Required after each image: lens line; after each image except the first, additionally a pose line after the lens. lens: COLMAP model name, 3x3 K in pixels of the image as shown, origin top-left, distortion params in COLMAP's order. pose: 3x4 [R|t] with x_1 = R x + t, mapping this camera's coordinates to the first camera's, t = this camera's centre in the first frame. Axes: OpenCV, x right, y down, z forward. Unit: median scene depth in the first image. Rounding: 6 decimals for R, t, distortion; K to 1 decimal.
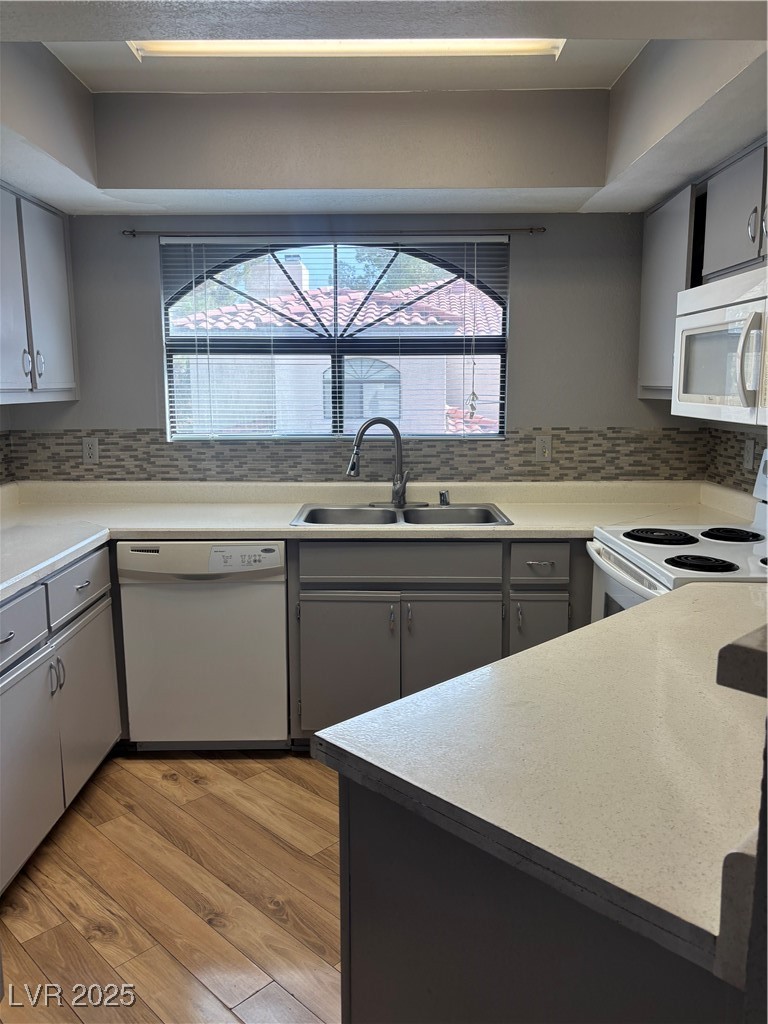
lens RADIAL K [[790.8, 0, 362.4], [0, 790.8, 501.8], [0, 0, 1]] dist [0.160273, -0.395576]
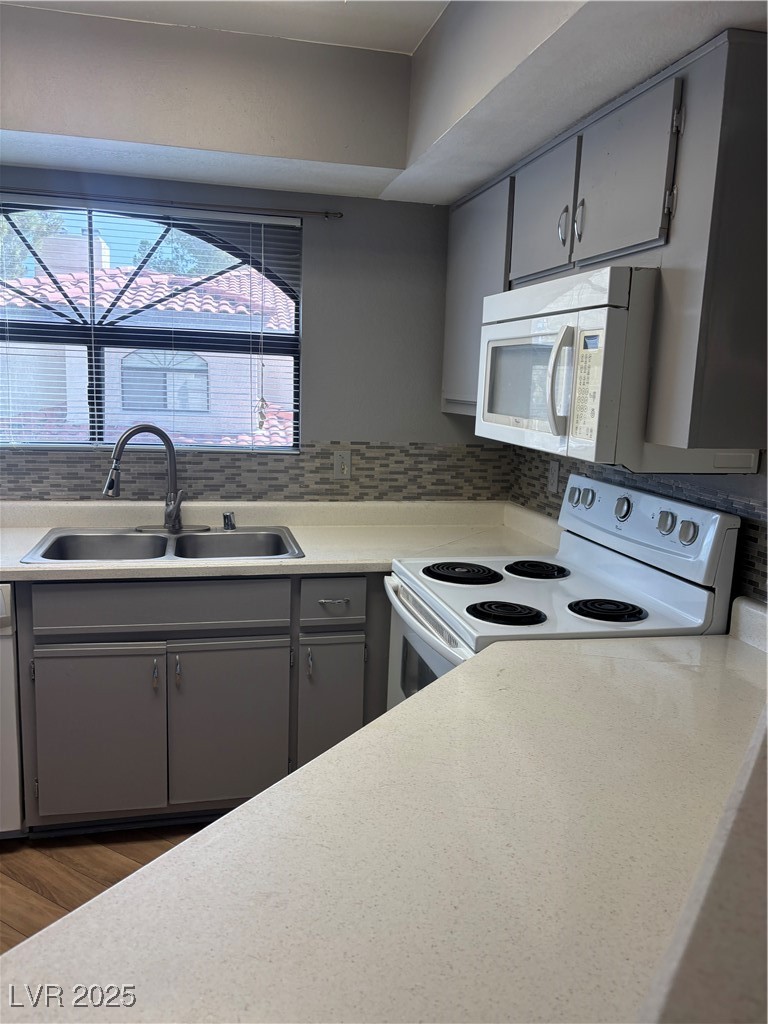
lens RADIAL K [[790.8, 0, 362.4], [0, 790.8, 501.8], [0, 0, 1]] dist [0.160273, -0.395576]
pose [[0.974700, 0.003093, 0.223495, 0.053167], [-0.006098, 0.999900, 0.012758, -0.037479], [-0.223433, -0.013798, 0.974622, 0.135296]]
